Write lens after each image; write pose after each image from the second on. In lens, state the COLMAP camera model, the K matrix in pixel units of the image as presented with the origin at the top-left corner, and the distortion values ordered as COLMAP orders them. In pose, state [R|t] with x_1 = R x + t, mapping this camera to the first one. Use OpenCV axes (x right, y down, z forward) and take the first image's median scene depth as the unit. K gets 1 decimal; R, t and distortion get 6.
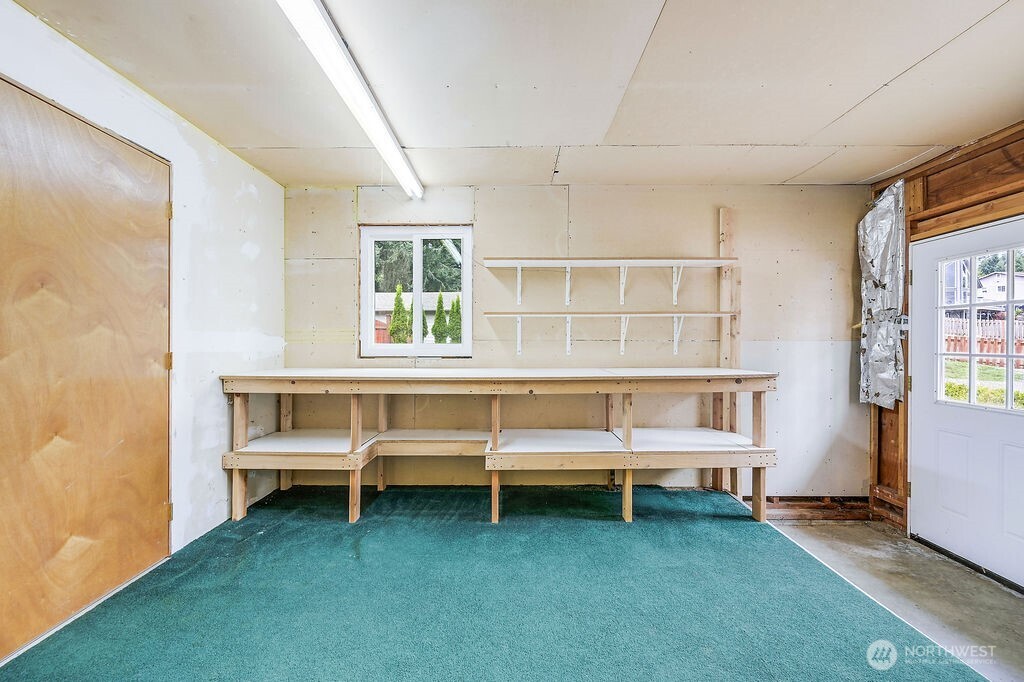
lens RADIAL K [[406.1, 0, 514.3], [0, 406.1, 342.2], [0, 0, 1]] dist [-0.000862, 0.000098]
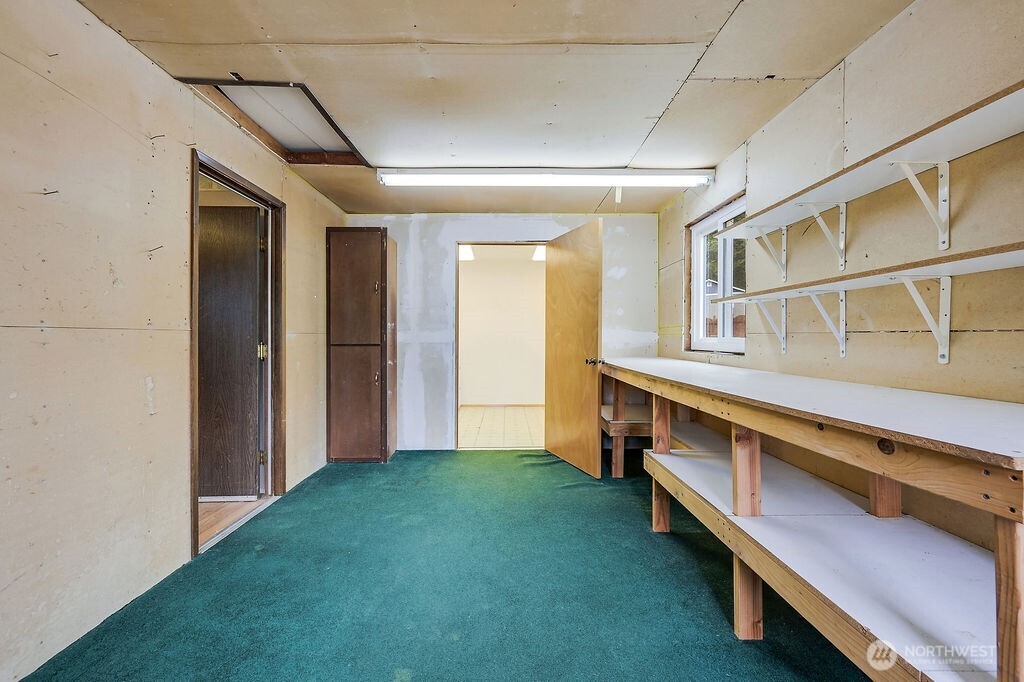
lens RADIAL K [[416.2, 0, 506.8], [0, 416.2, 339.1], [0, 0, 1]] dist [-0.002108, -0.000077]
pose [[-0.011480, 0.006241, -0.999915, 0.821160], [0.001180, 0.999980, 0.006228, 0.000587], [0.999933, -0.001108, -0.011487, 0.611100]]
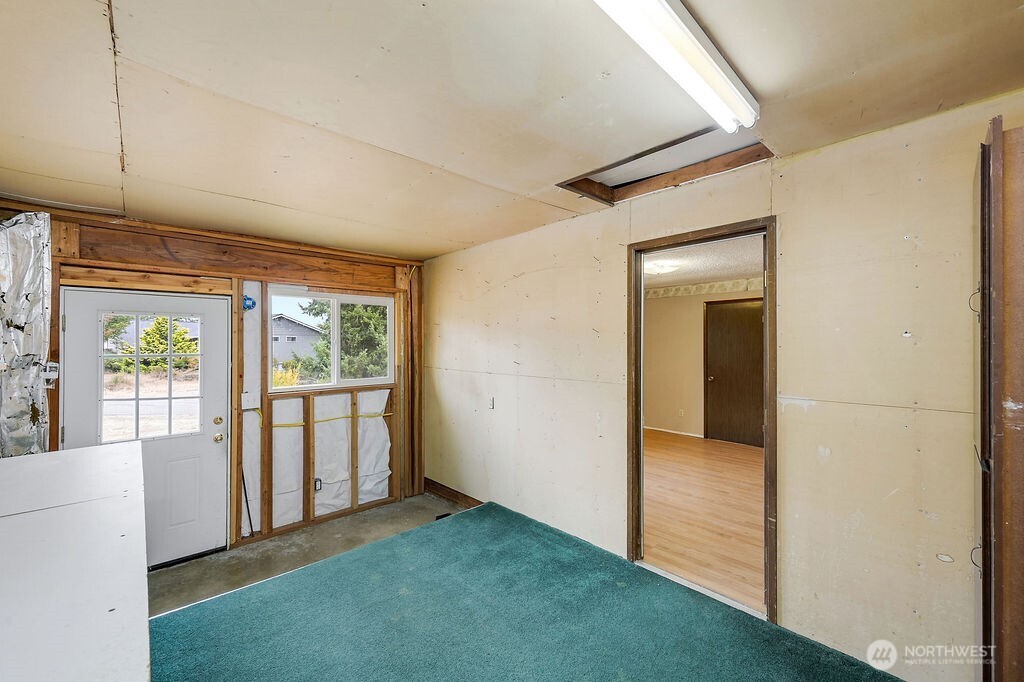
lens RADIAL K [[406.1, 0, 514.3], [0, 406.1, 342.2], [0, 0, 1]] dist [-0.000862, 0.000098]
pose [[-0.678653, 0.001771, 0.734457, -0.452751], [0.001400, 0.999998, -0.001117, -0.115882], [-0.734458, 0.000271, -0.678654, 0.897953]]
